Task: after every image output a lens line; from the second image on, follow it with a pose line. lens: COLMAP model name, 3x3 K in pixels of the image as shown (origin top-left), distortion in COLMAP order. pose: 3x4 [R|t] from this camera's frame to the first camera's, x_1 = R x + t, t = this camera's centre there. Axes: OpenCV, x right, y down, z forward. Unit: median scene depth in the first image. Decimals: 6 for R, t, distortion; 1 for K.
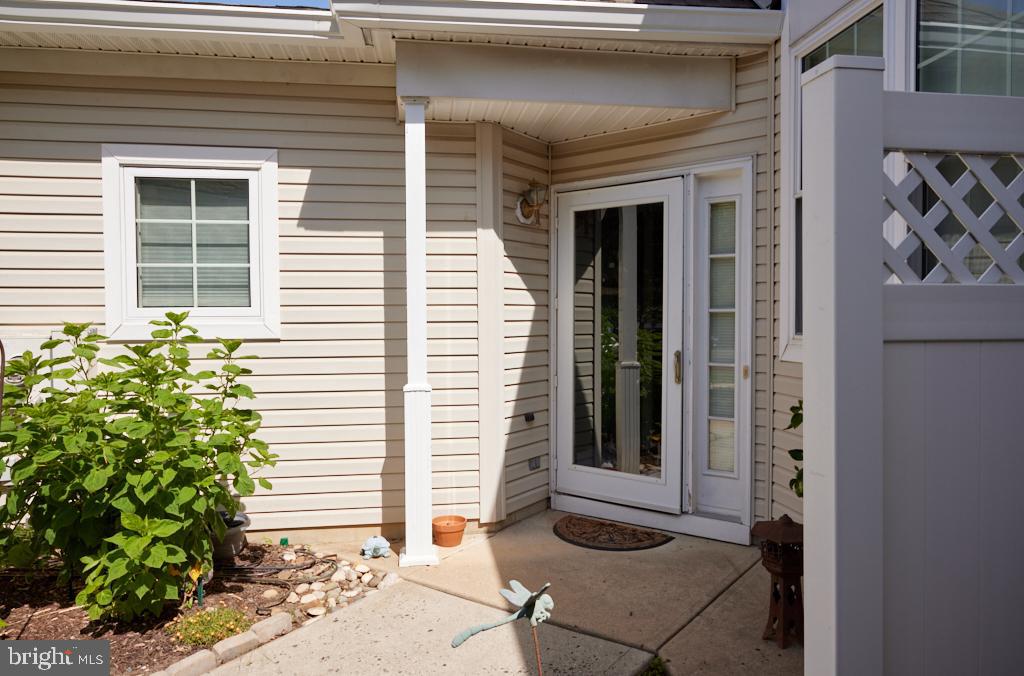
lens RADIAL K [[674.8, 0, 512.0], [0, 674.8, 338.0], [0, 0, 1]] dist [0.001008, 0.003120]
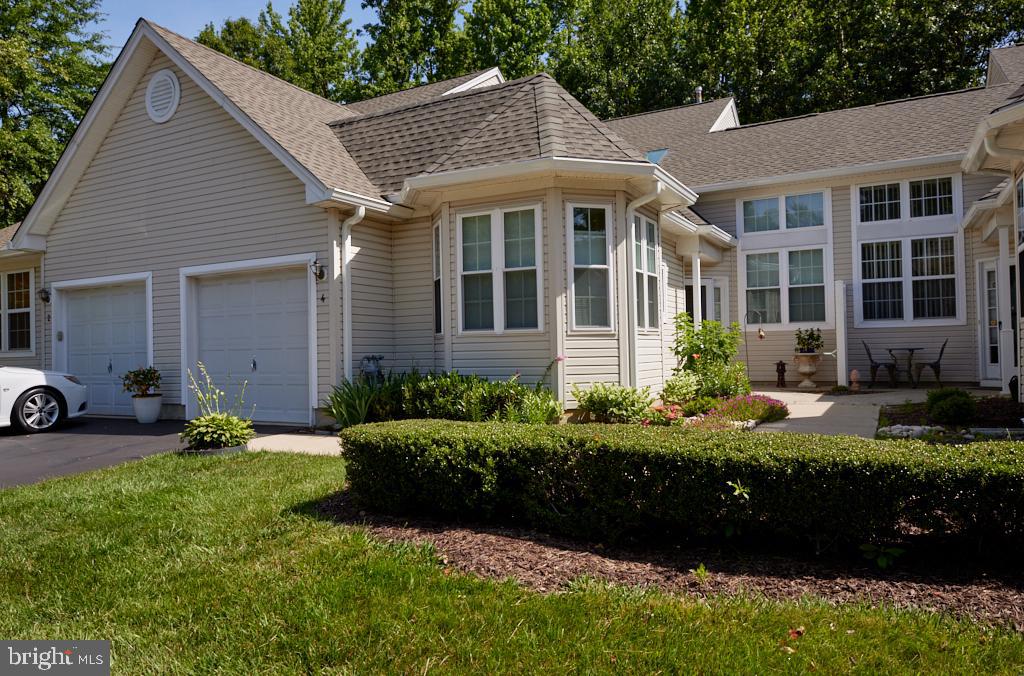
lens RADIAL K [[703.3, 0, 512.9], [0, 703.3, 340.8], [0, 0, 1]] dist [-0.001711, 0.004080]
pose [[0.595545, 0.007984, 0.803283, -3.342370], [0.040264, 0.998397, -0.039774, 0.179338], [-0.802313, 0.056030, 0.594269, -0.293315]]
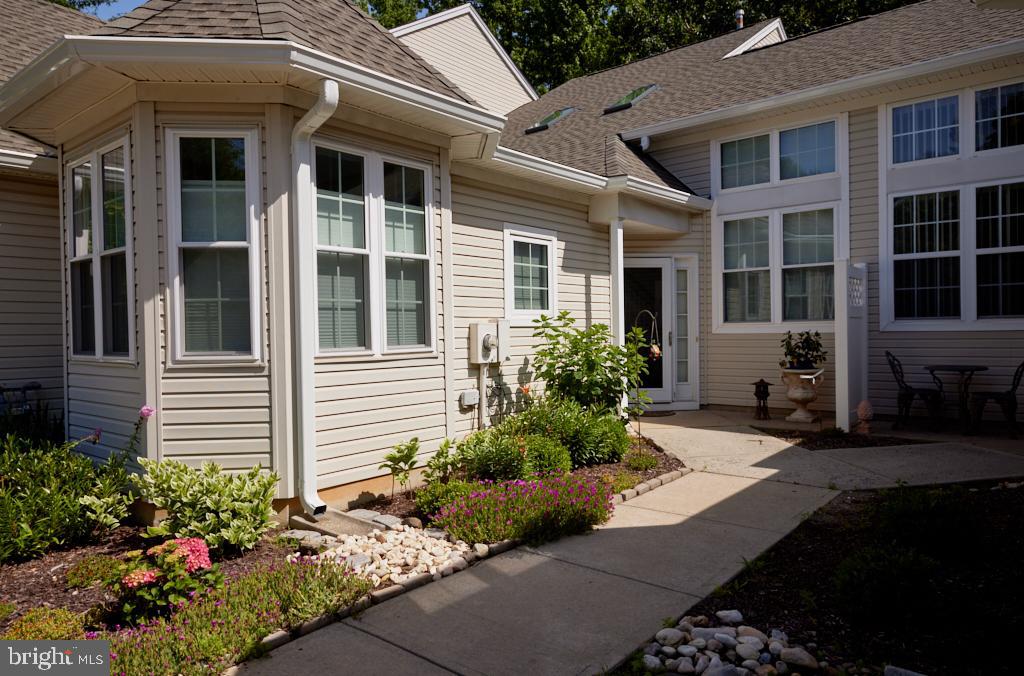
lens RADIAL K [[674.8, 0, 512.0], [0, 674.8, 338.0], [0, 0, 1]] dist [0.001008, 0.003120]
pose [[0.745425, -0.012134, 0.666479, -1.834313], [0.031514, 0.999358, -0.017052, 0.067655], [-0.665844, 0.033714, 0.745329, -0.401175]]
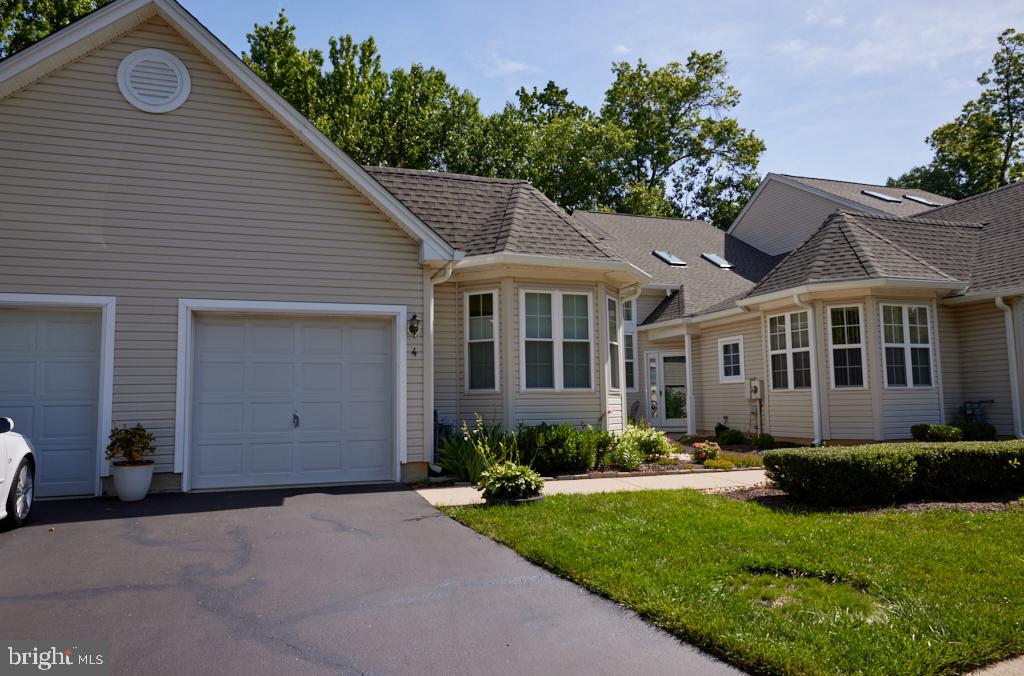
lens RADIAL K [[677.9, 0, 513.5], [0, 677.9, 345.4], [0, 0, 1]] dist [-0.003258, -0.002138]
pose [[-0.178022, 0.094734, 0.979456, -4.141825], [0.046223, 0.995061, -0.087842, 0.110294], [-0.982940, 0.029636, -0.181522, 1.726127]]
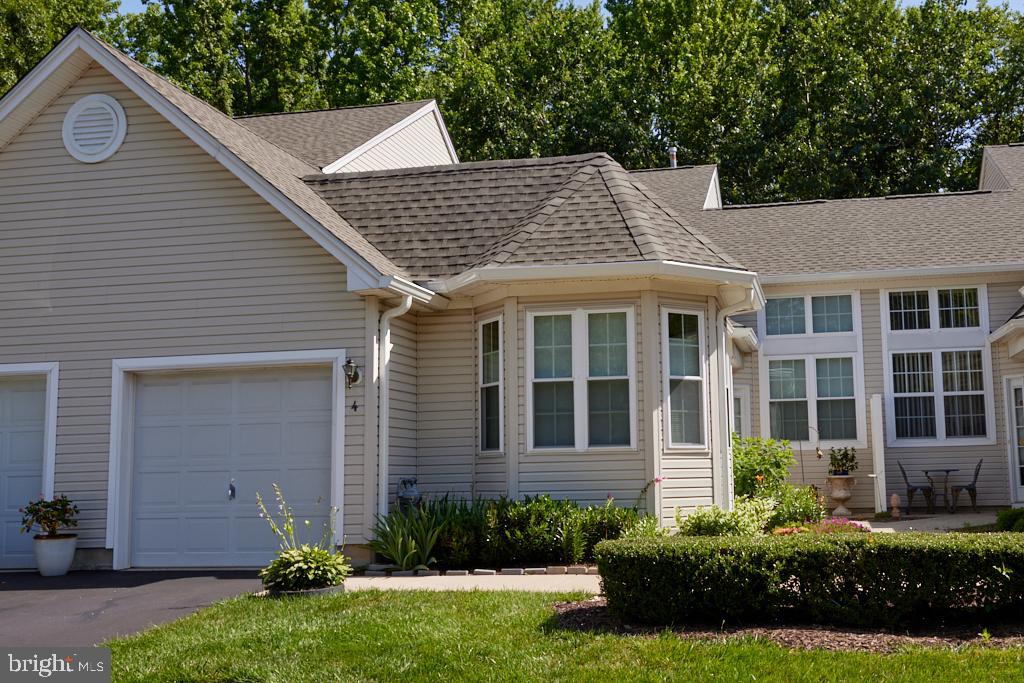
lens RADIAL K [[1041.4, 0, 649.2], [0, 1041.4, 349.0], [0, 0, 1]] dist [-0.005930, 0.016775]
pose [[0.303242, 0.112823, 0.946211, -4.270874], [0.049932, 0.989721, -0.134013, 0.180493], [-0.951605, 0.087885, 0.294491, 0.022177]]
